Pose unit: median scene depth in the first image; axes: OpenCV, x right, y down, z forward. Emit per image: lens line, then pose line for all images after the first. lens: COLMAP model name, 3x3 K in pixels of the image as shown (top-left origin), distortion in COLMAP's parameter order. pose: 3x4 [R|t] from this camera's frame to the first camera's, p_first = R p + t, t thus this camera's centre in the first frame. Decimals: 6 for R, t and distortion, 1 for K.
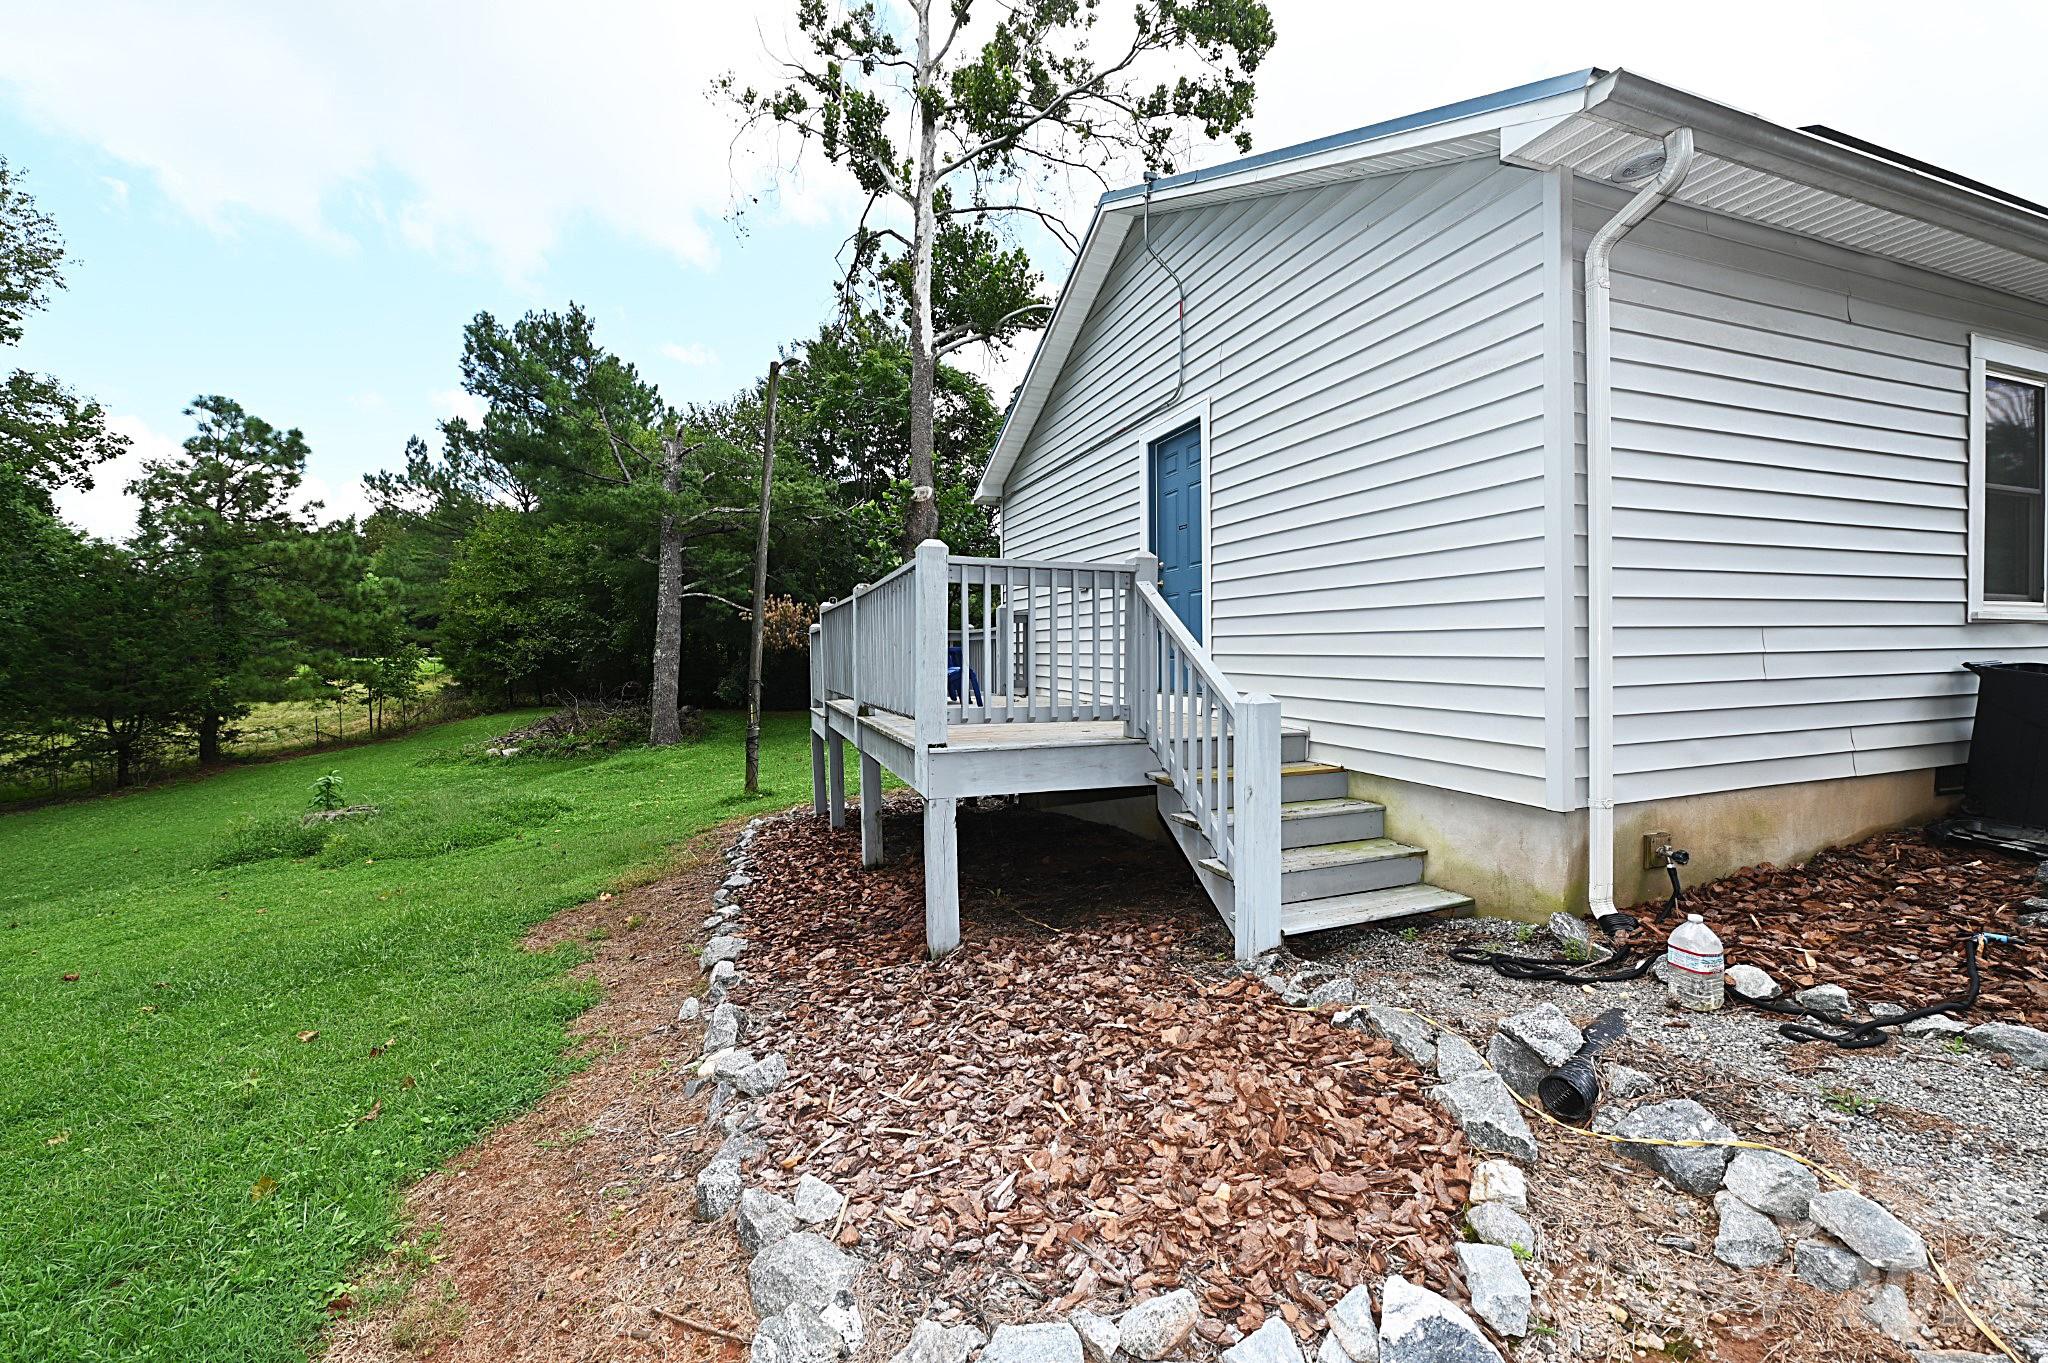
lens RADIAL K [[810.1, 0, 1030.4], [0, 810.1, 686.2], [0, 0, 1]] dist [-0.010142, -0.000608]
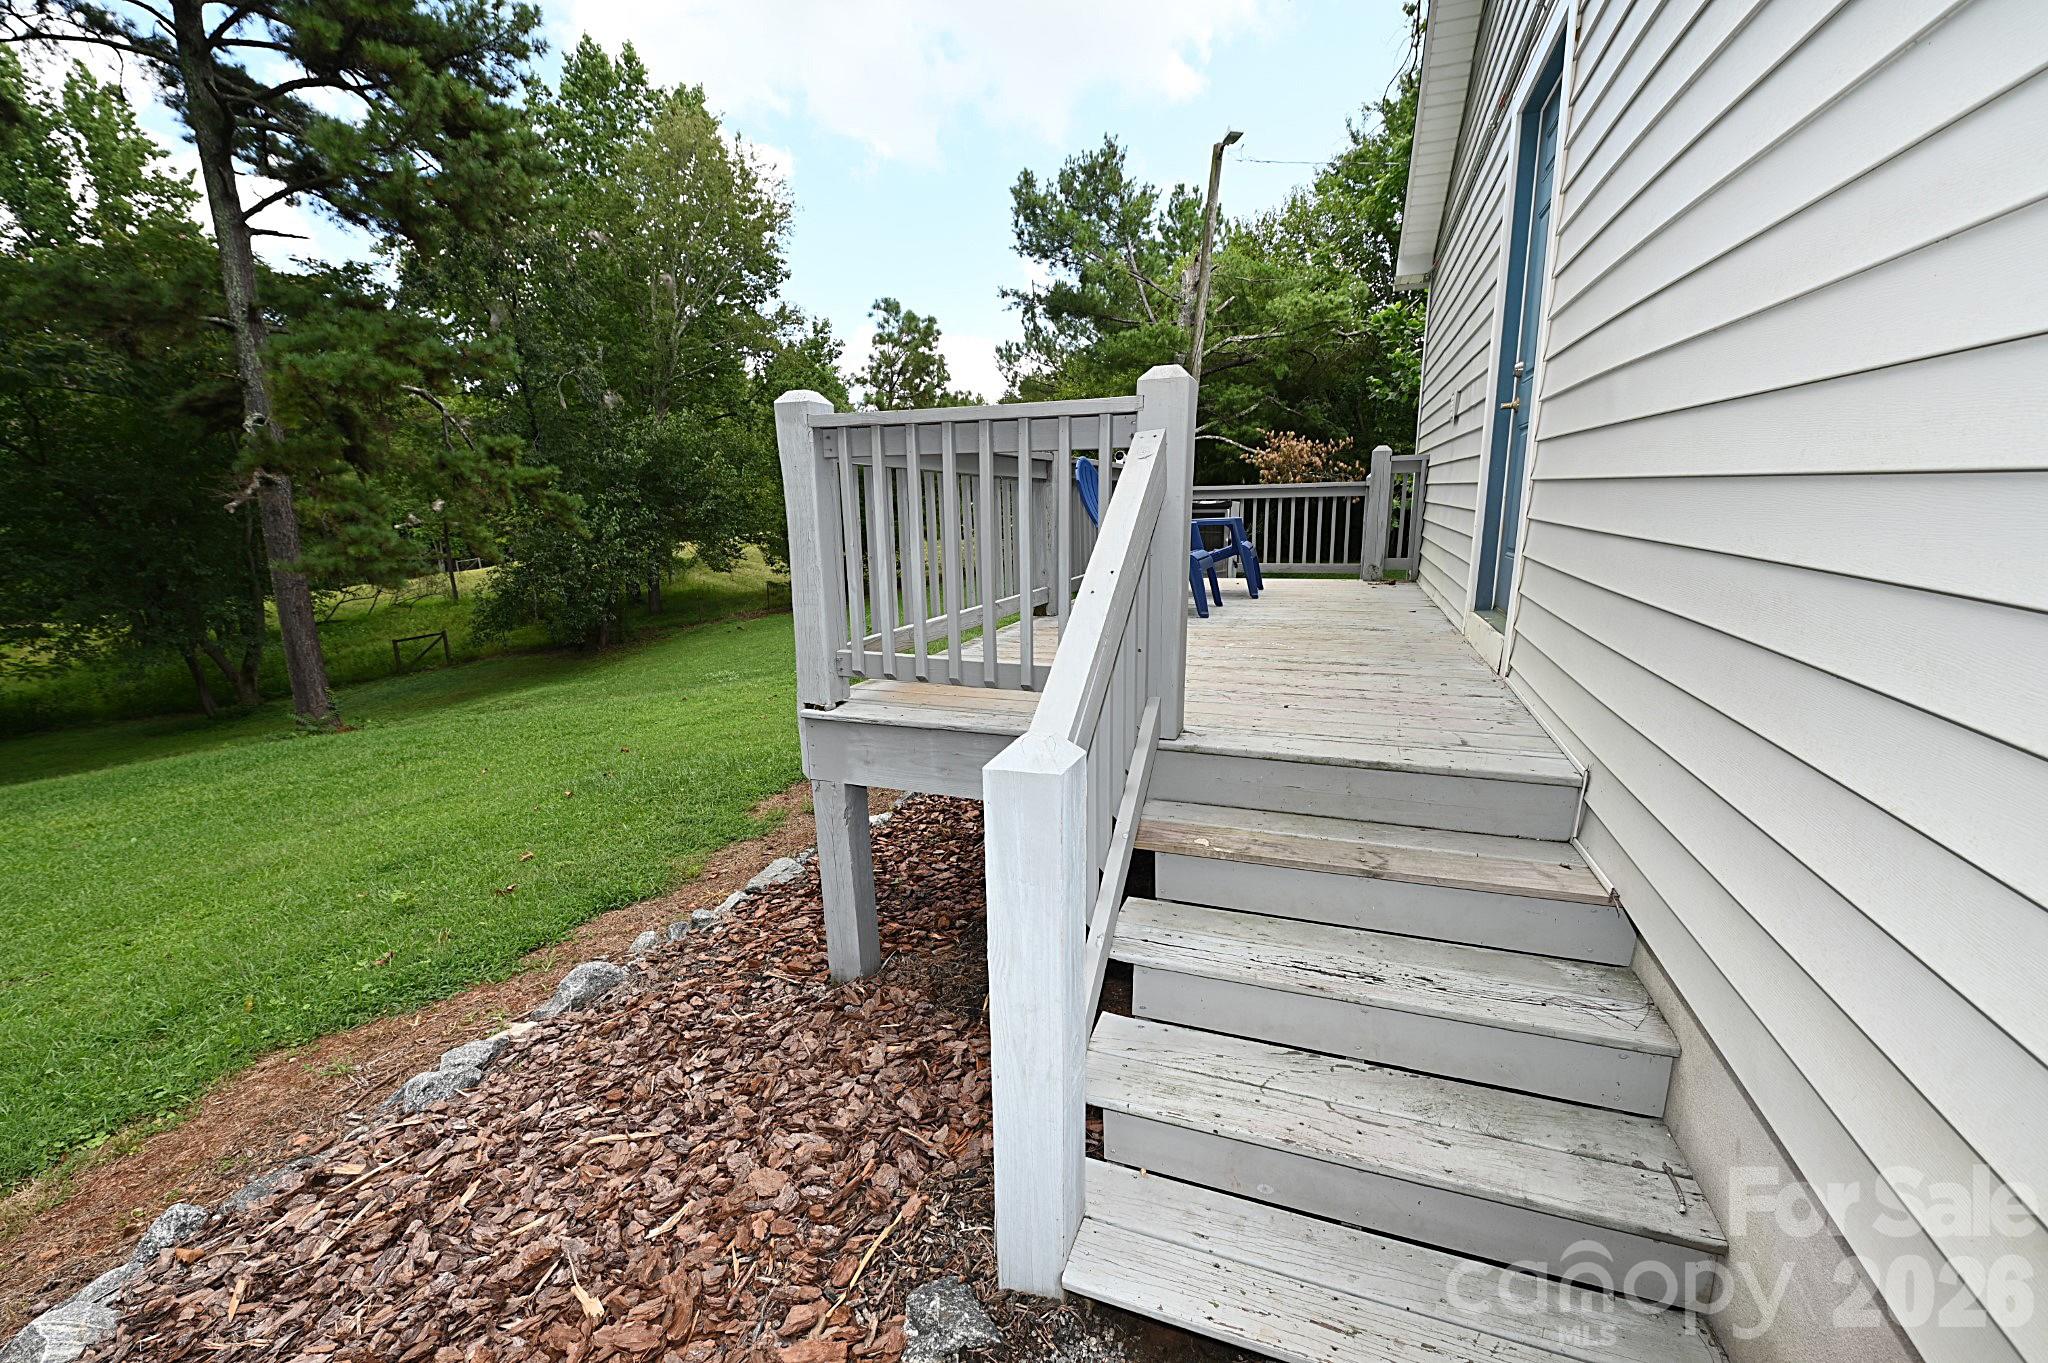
lens RADIAL K [[808.8, 0, 1022.1], [0, 808.8, 690.1], [0, 0, 1]] dist [-0.009441, 0.000343]
pose [[0.754452, 0.138920, -0.641485, 0.068326], [-0.006639, 0.978910, 0.204184, -0.012261], [0.656322, -0.149788, 0.739463, 0.091949]]
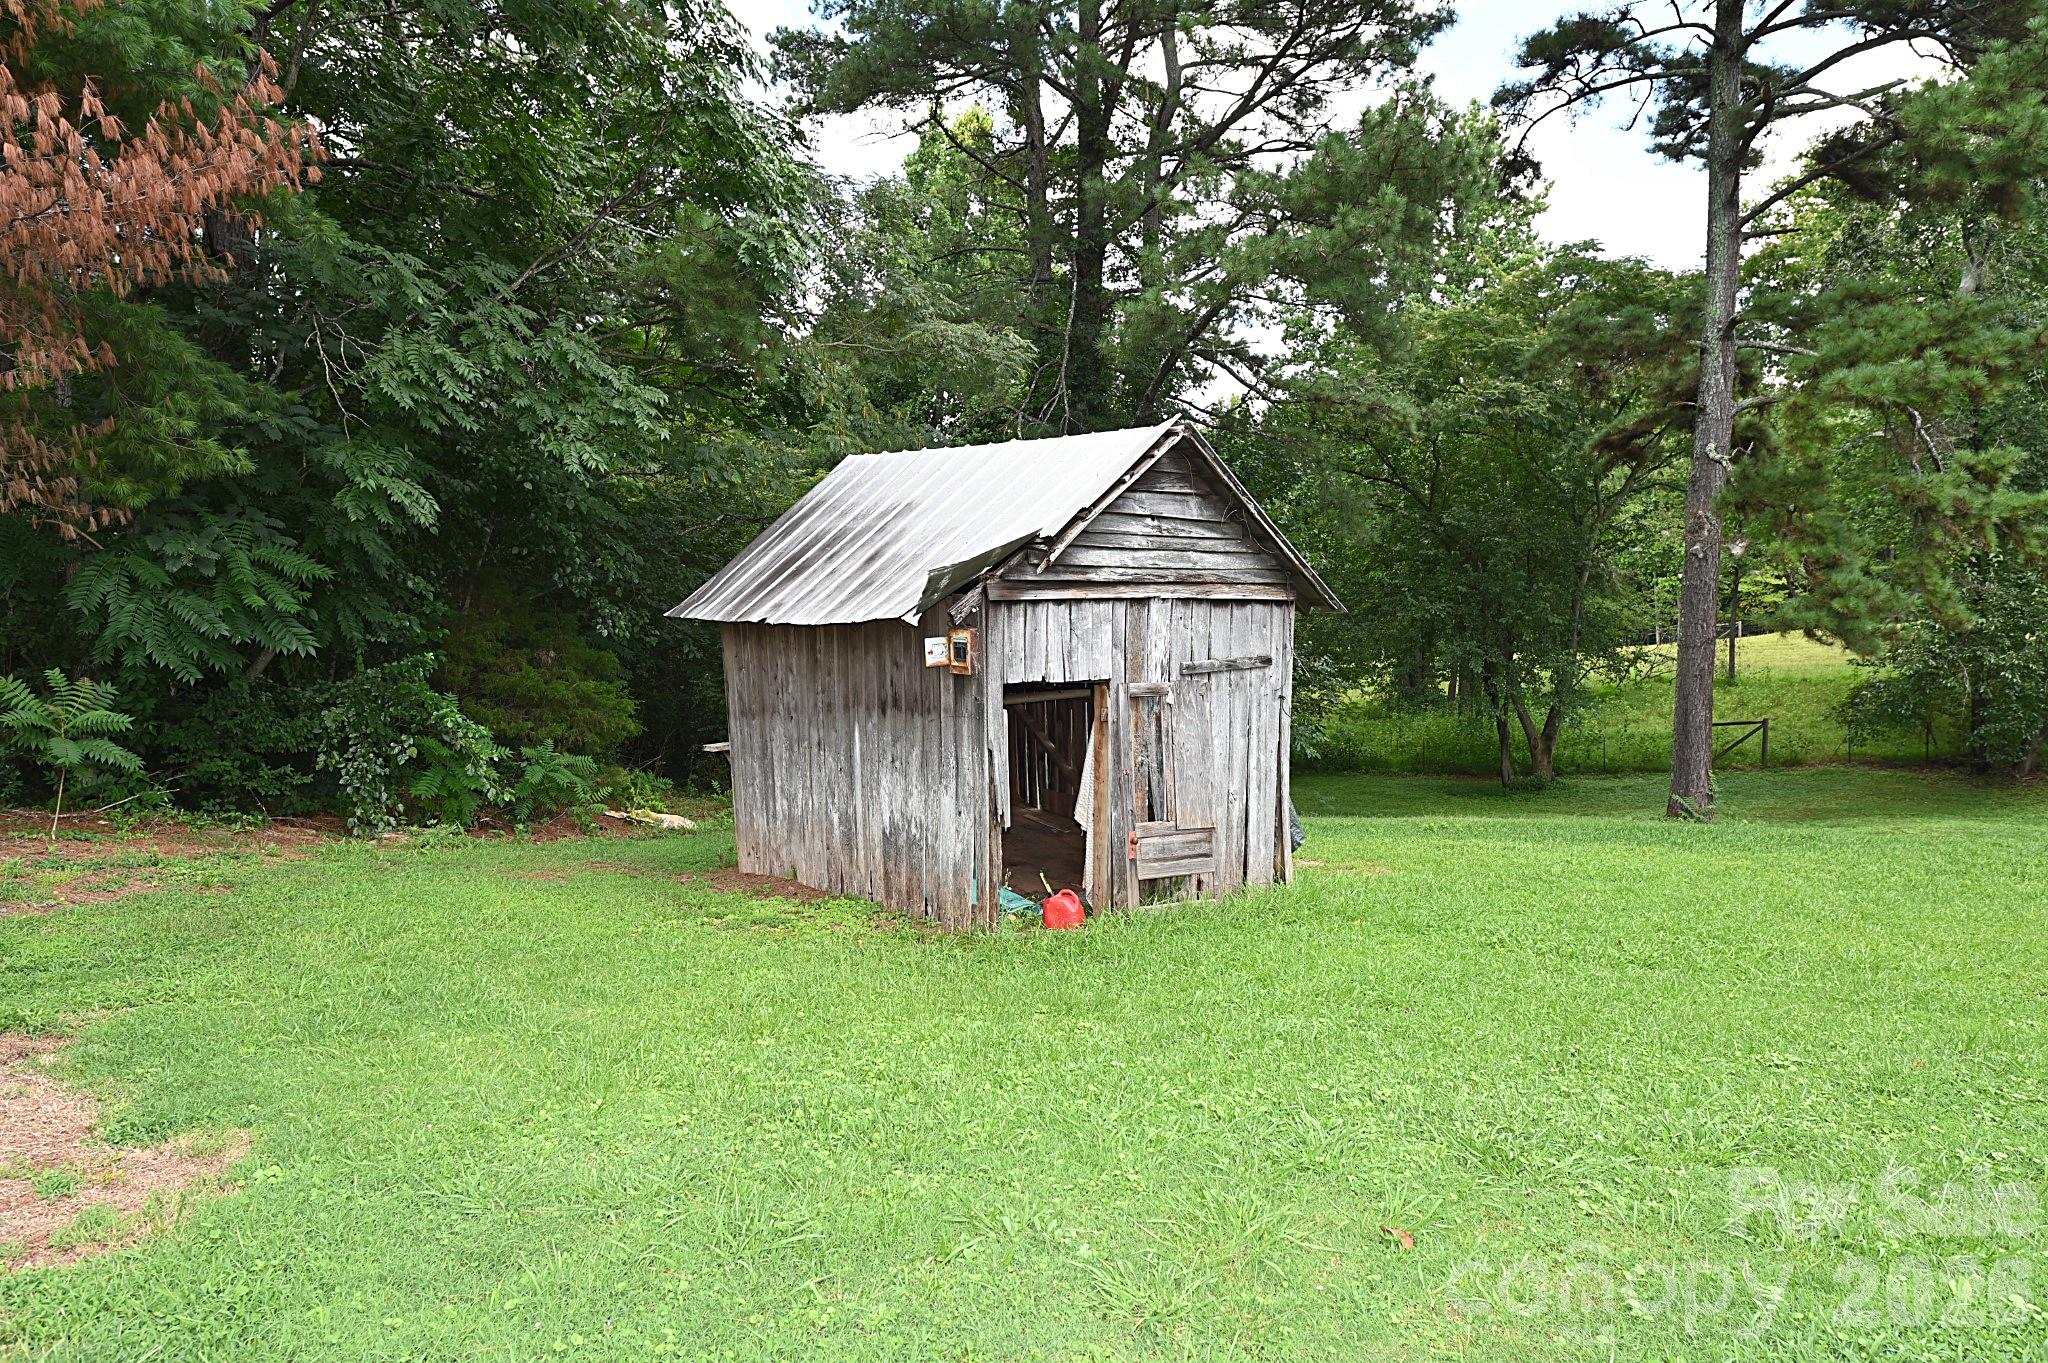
lens RADIAL K [[1264.9, 0, 1014.6], [0, 1264.9, 678.2], [0, 0, 1]] dist [-0.002393, -0.001531]
pose [[-0.208015, 0.090503, -0.973930, 0.123546], [-0.012982, 0.995367, 0.095268, -0.010116], [0.978039, 0.032461, -0.205876, -0.089509]]
